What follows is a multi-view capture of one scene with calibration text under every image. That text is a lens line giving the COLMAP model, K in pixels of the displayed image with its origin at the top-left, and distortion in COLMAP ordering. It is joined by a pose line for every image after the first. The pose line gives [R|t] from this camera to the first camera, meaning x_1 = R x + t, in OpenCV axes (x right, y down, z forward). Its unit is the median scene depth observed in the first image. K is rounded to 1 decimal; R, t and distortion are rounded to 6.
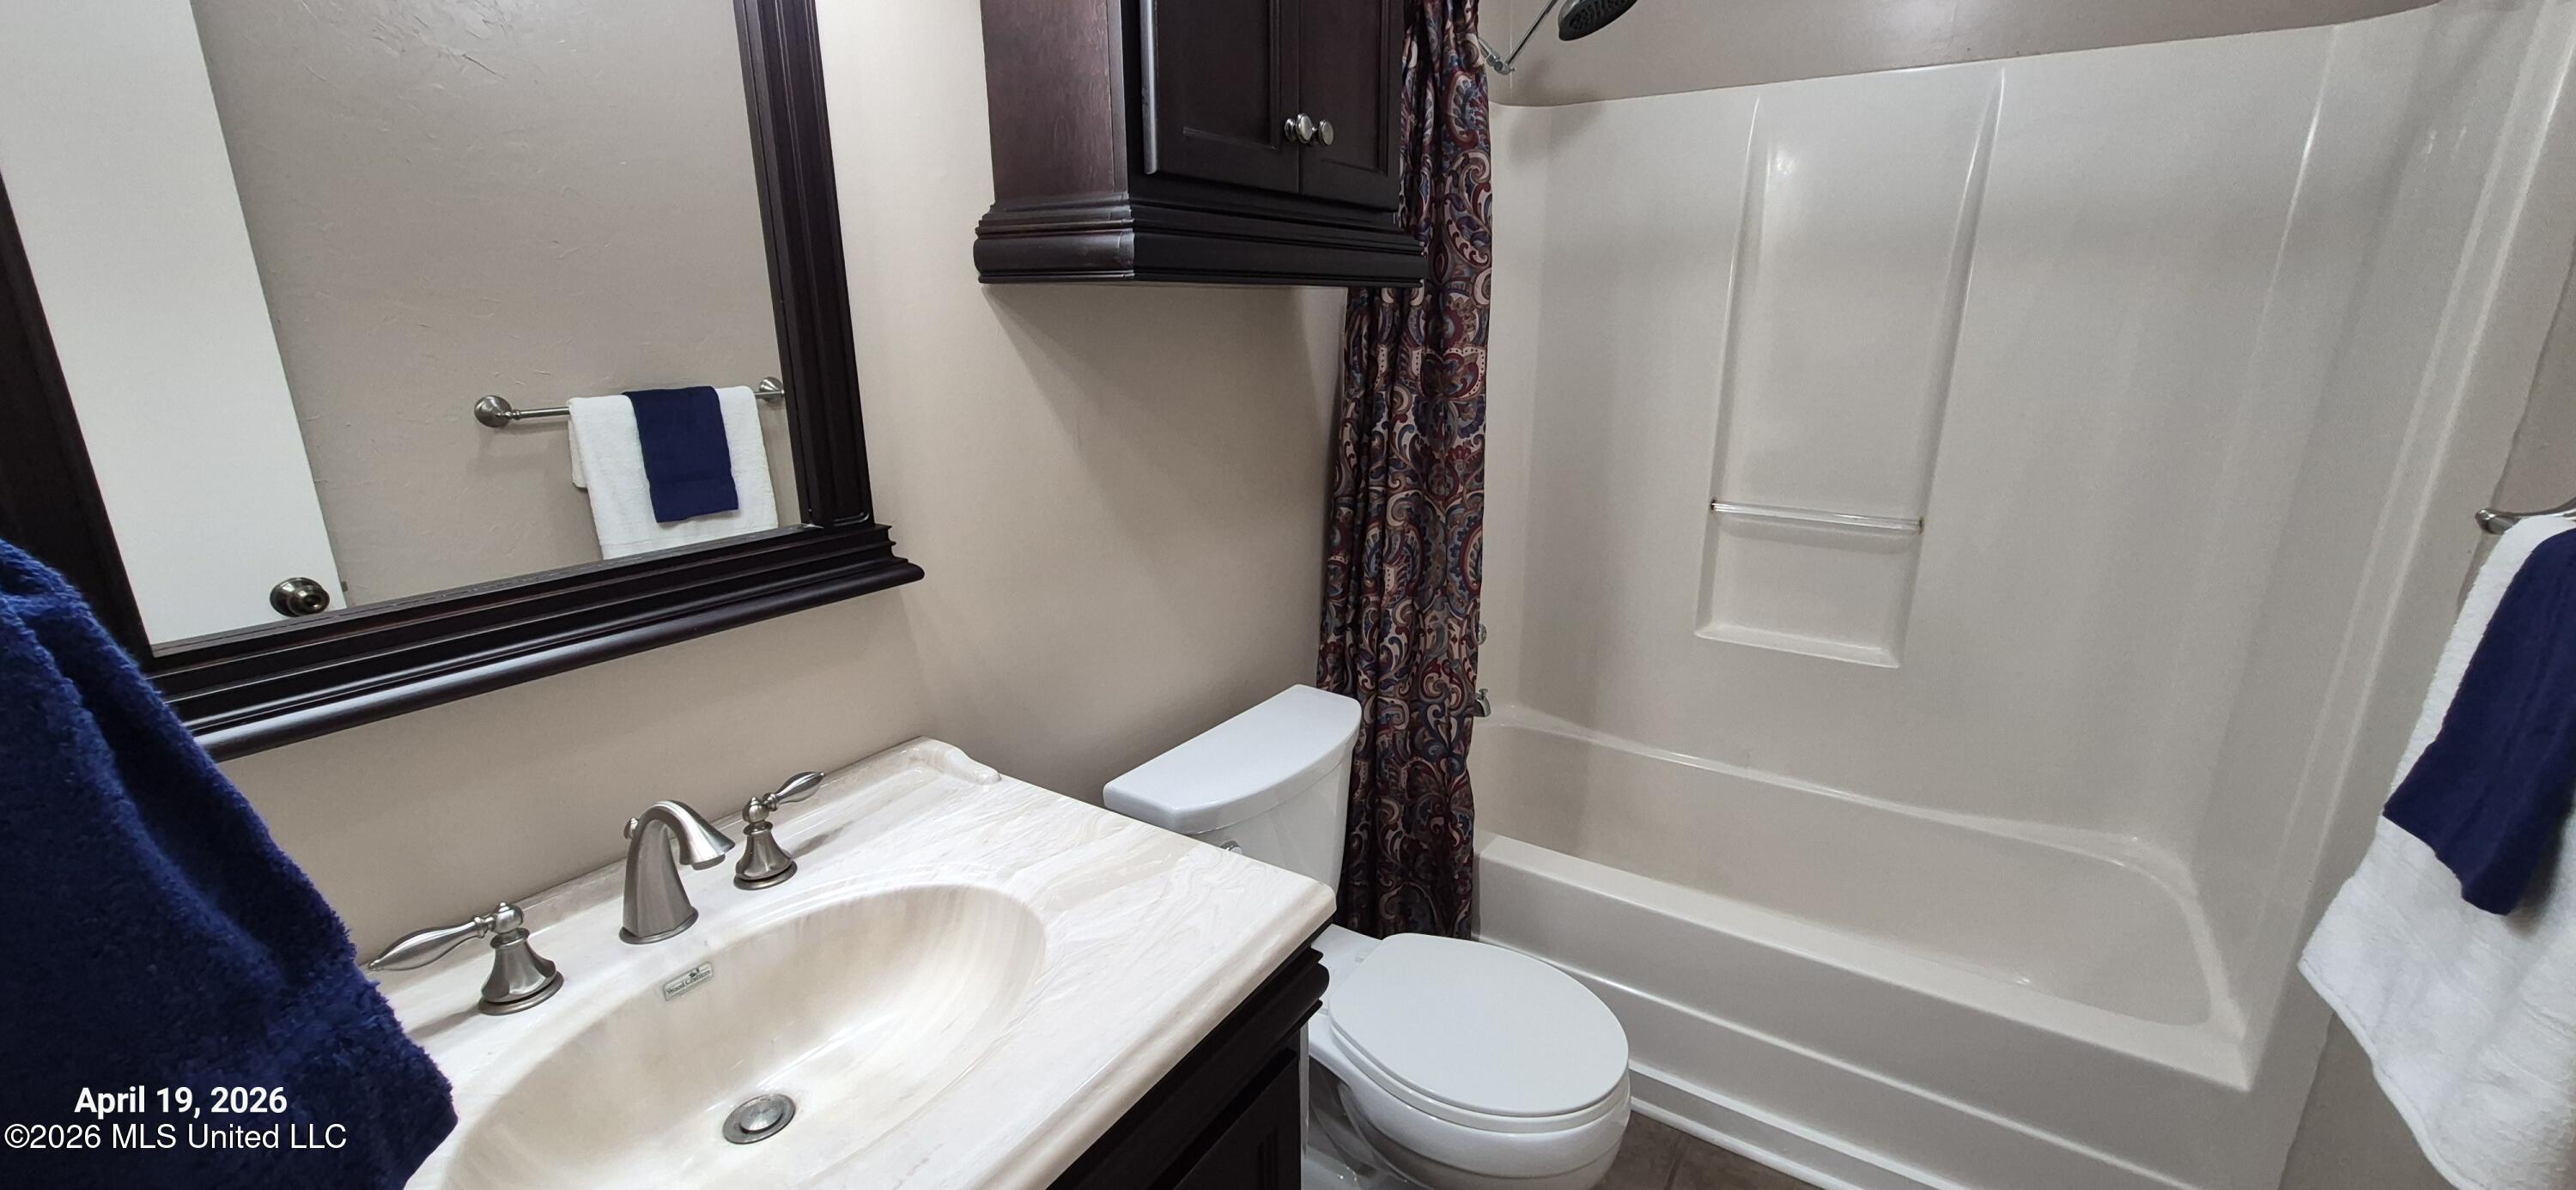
lens RADIAL K [[1021.3, 0, 1297.6], [0, 1021.3, 589.4], [0, 0, 1]] dist [-0.002457, 0.000004]
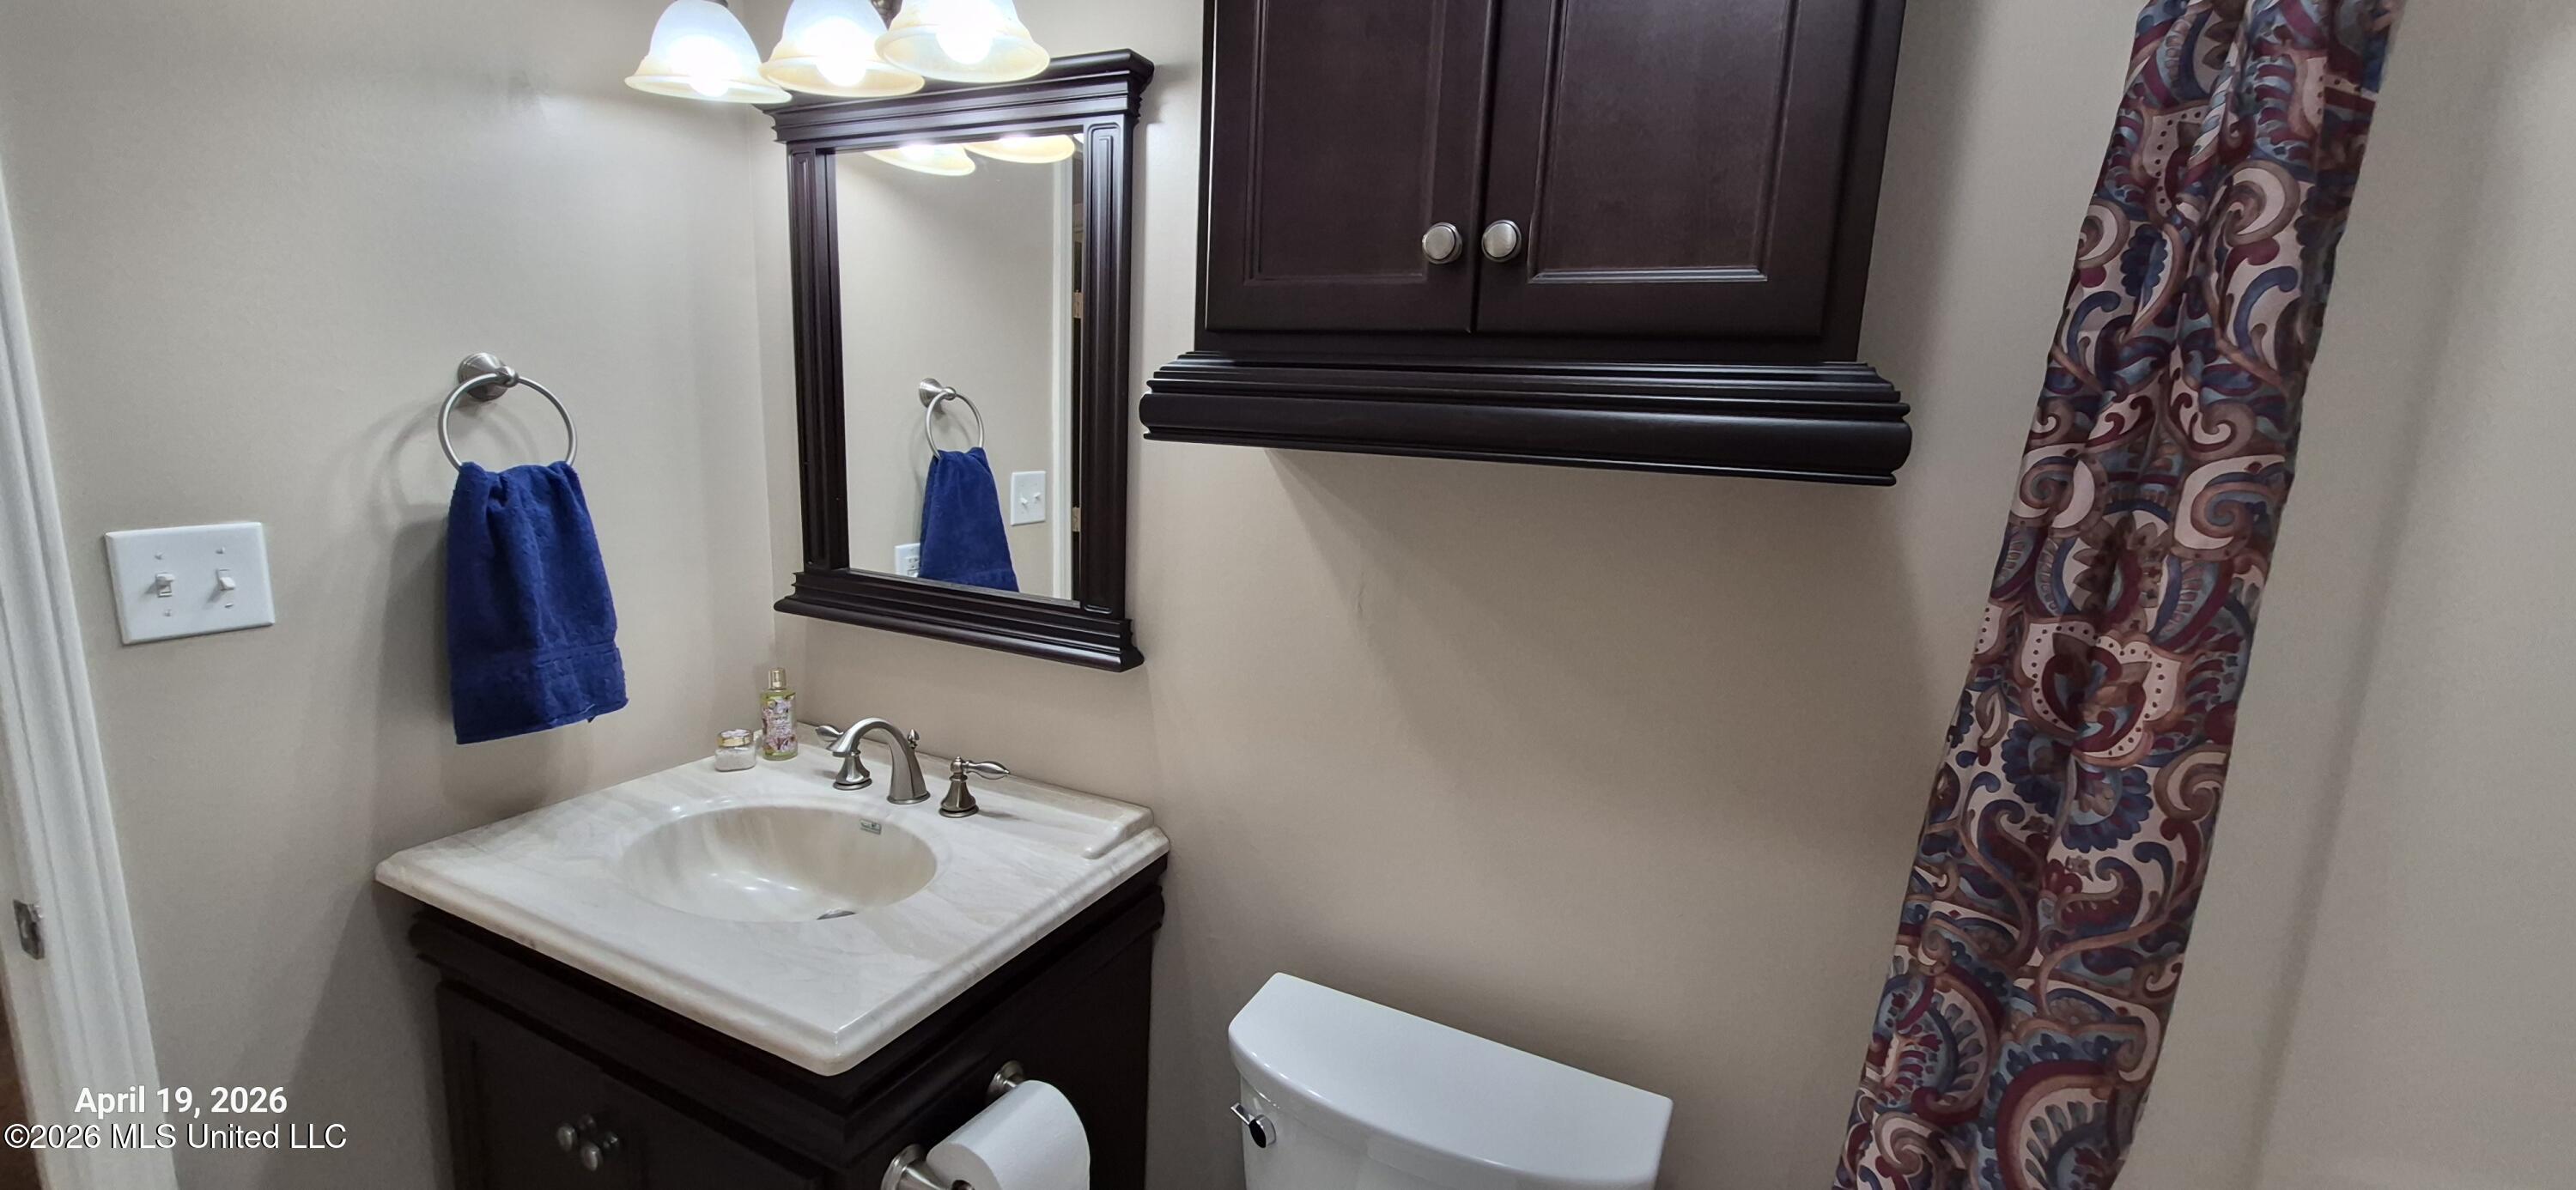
lens RADIAL K [[1021.3, 0, 1297.6], [0, 1021.3, 589.4], [0, 0, 1]] dist [-0.002457, 0.000004]
pose [[0.125166, 0.182651, -0.975178, 0.716204], [-0.309662, 0.940998, 0.136503, -0.291630], [0.942573, 0.284890, 0.174340, 0.850435]]
